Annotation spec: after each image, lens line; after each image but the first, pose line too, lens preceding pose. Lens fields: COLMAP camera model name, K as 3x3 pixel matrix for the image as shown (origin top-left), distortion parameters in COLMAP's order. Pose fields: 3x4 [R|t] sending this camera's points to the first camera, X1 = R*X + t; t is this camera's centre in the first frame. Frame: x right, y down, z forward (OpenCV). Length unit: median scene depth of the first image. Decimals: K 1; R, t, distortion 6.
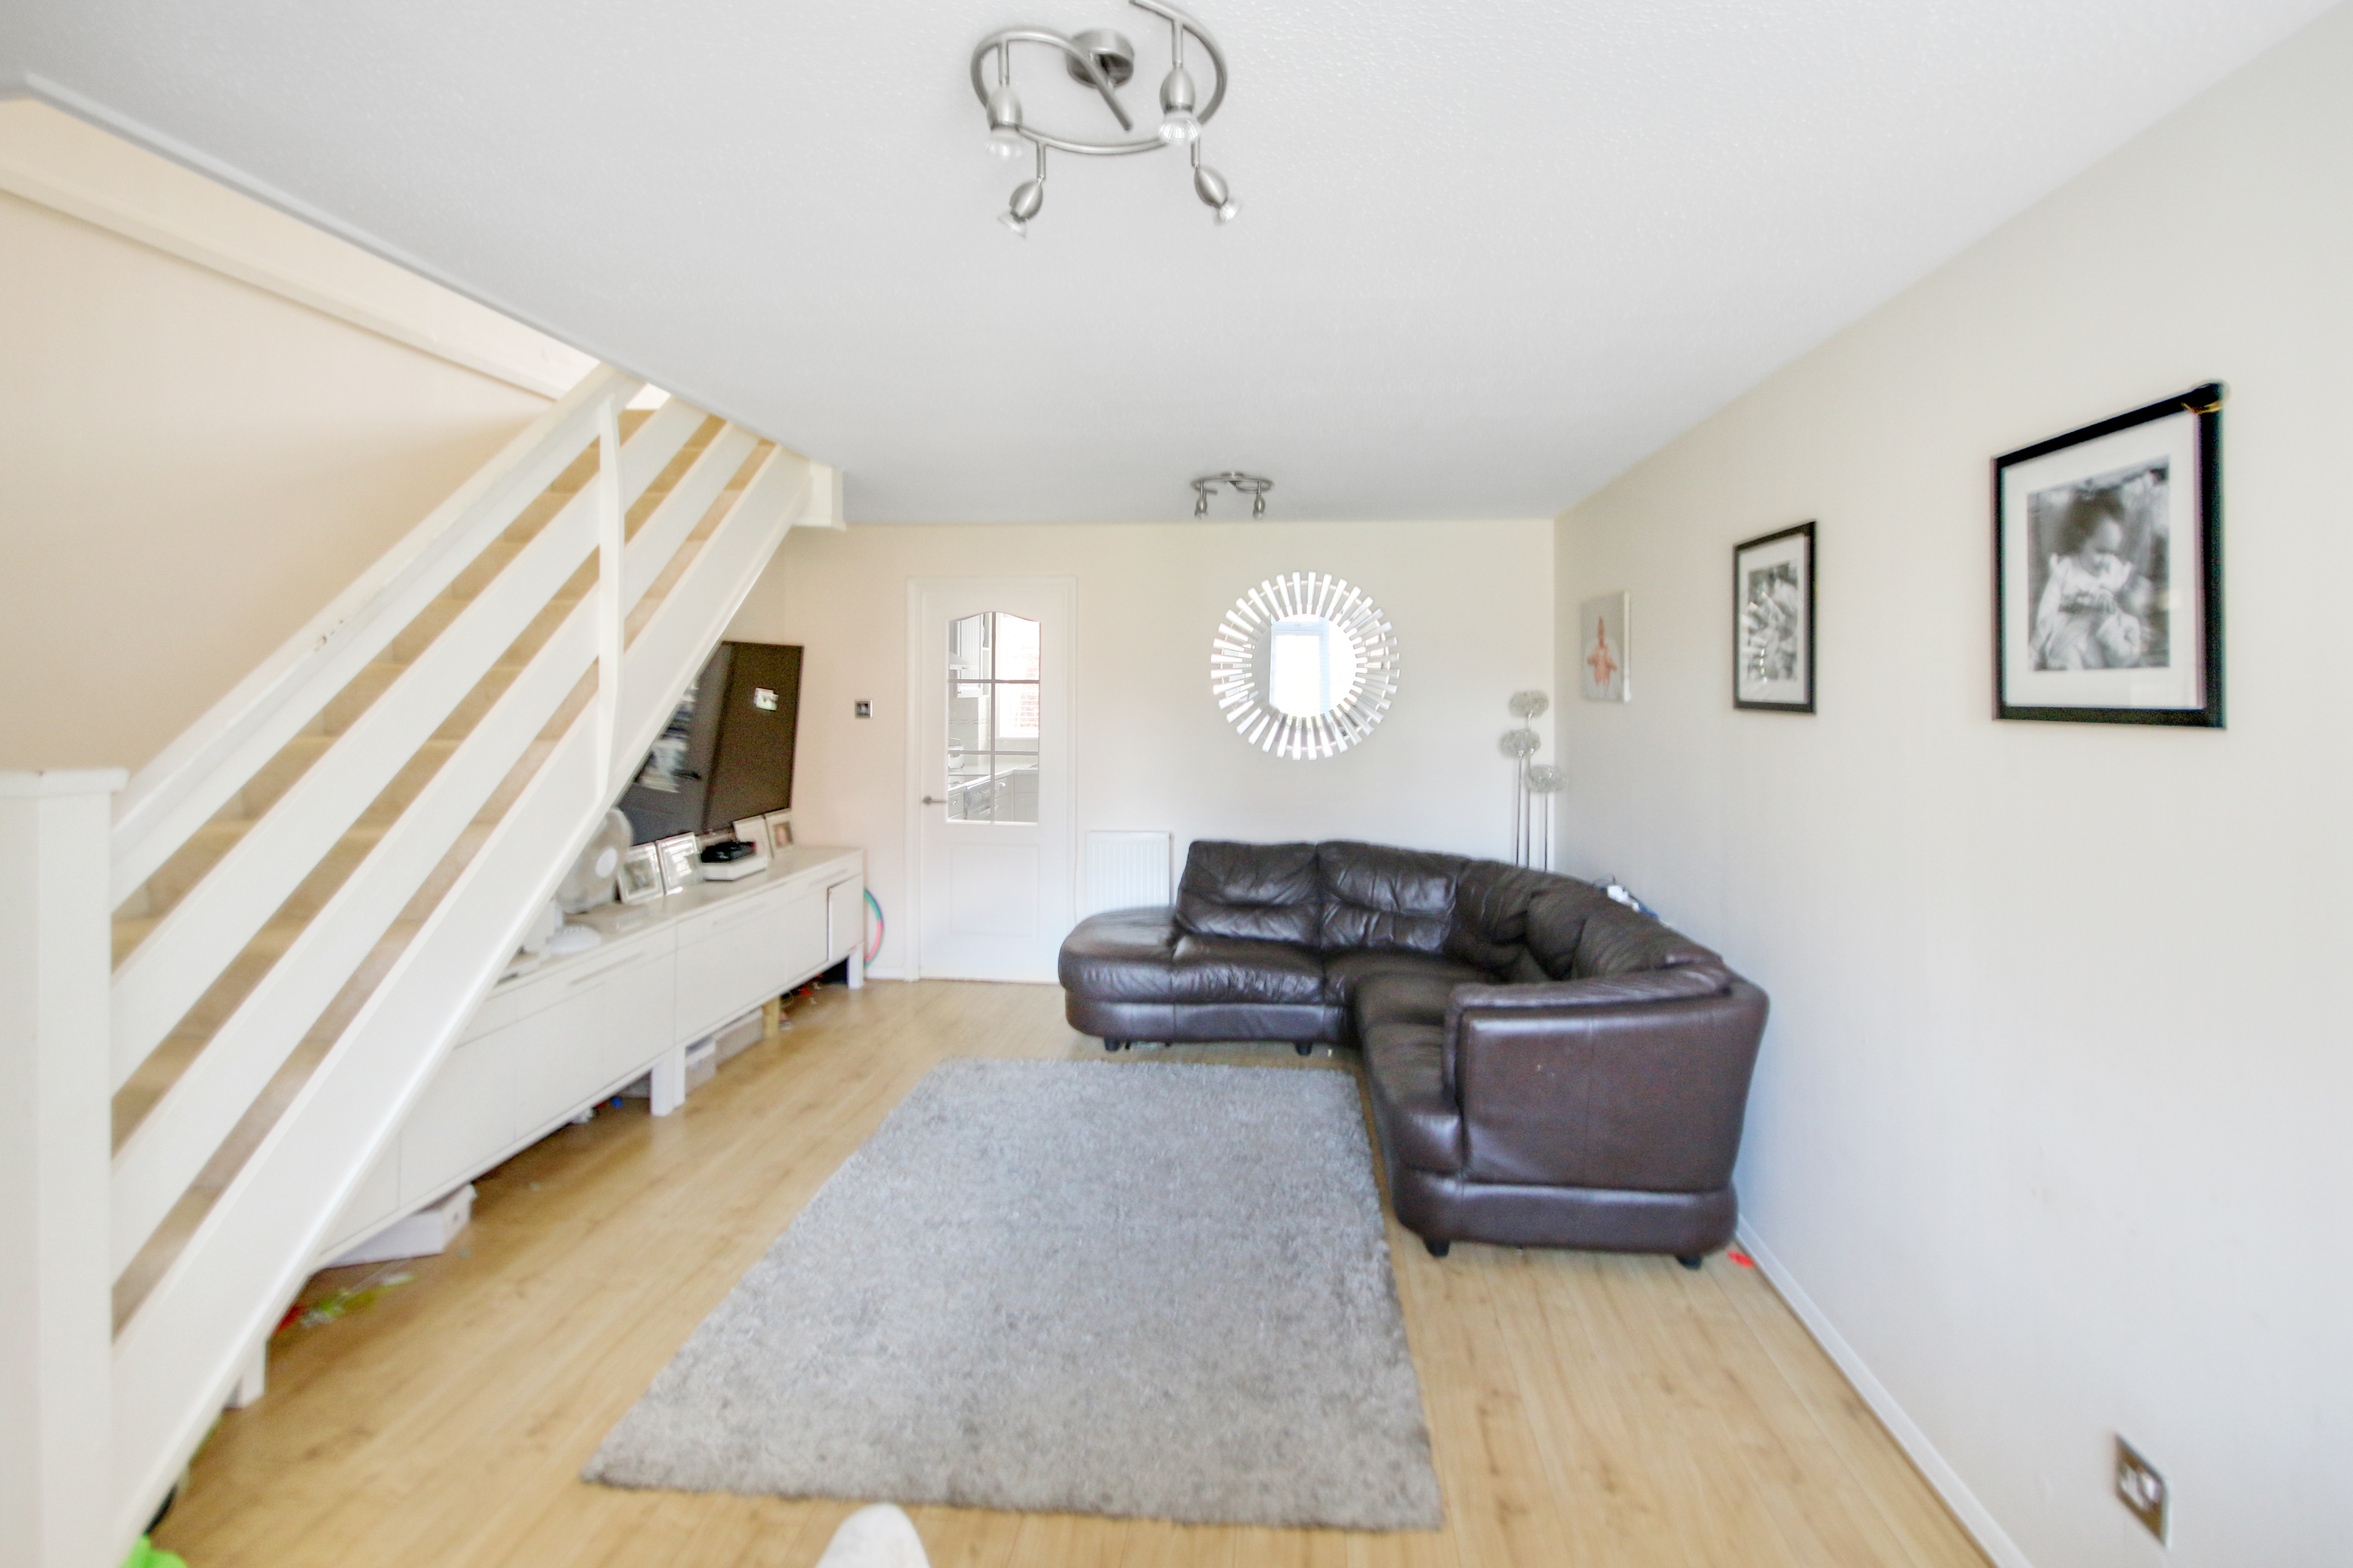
lens RADIAL K [[1133.3, 0, 1182.2], [0, 1133.3, 680.2], [0, 0, 1]] dist [0.003991, 0.000574]
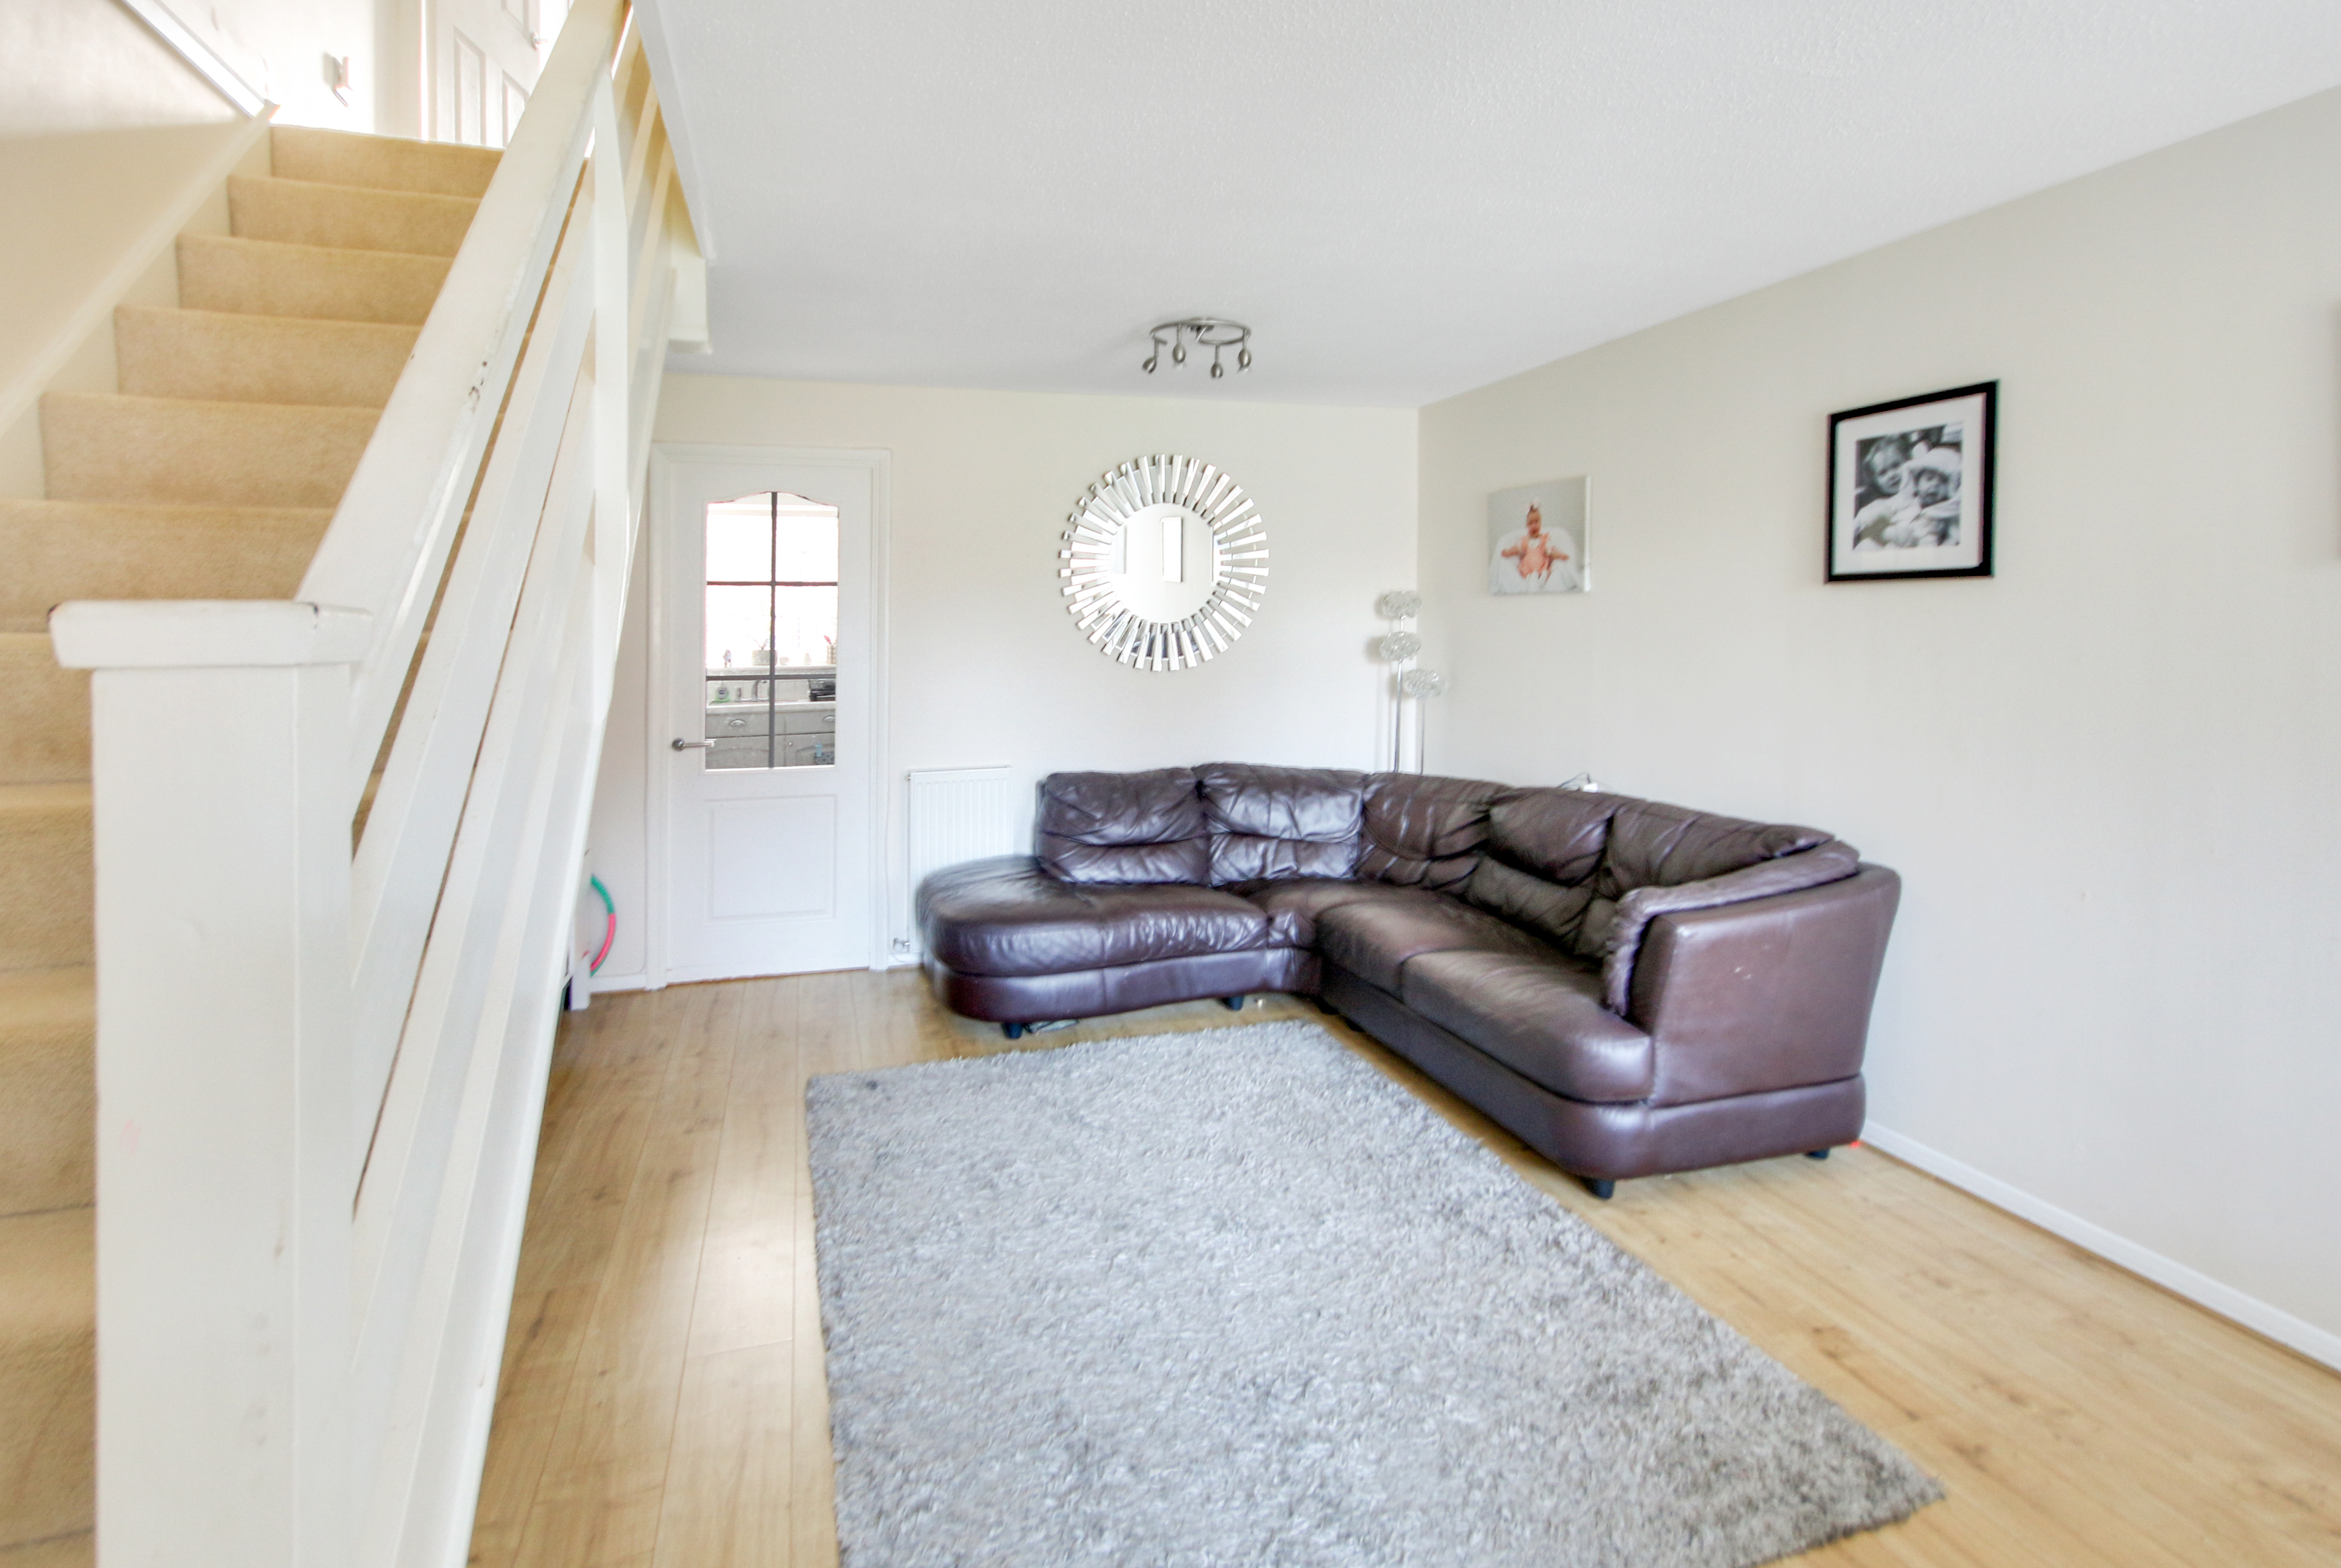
lens RADIAL K [[1235.7, 0, 1166.2], [0, 1235.7, 625.3], [0, 0, 1]] dist [0.015472, -0.000757]
pose [[0.921603, -0.013638, 0.387895, -0.305400], [0.011442, 0.999903, 0.007970, 0.031641], [-0.387966, -0.002906, 0.921669, 0.158504]]
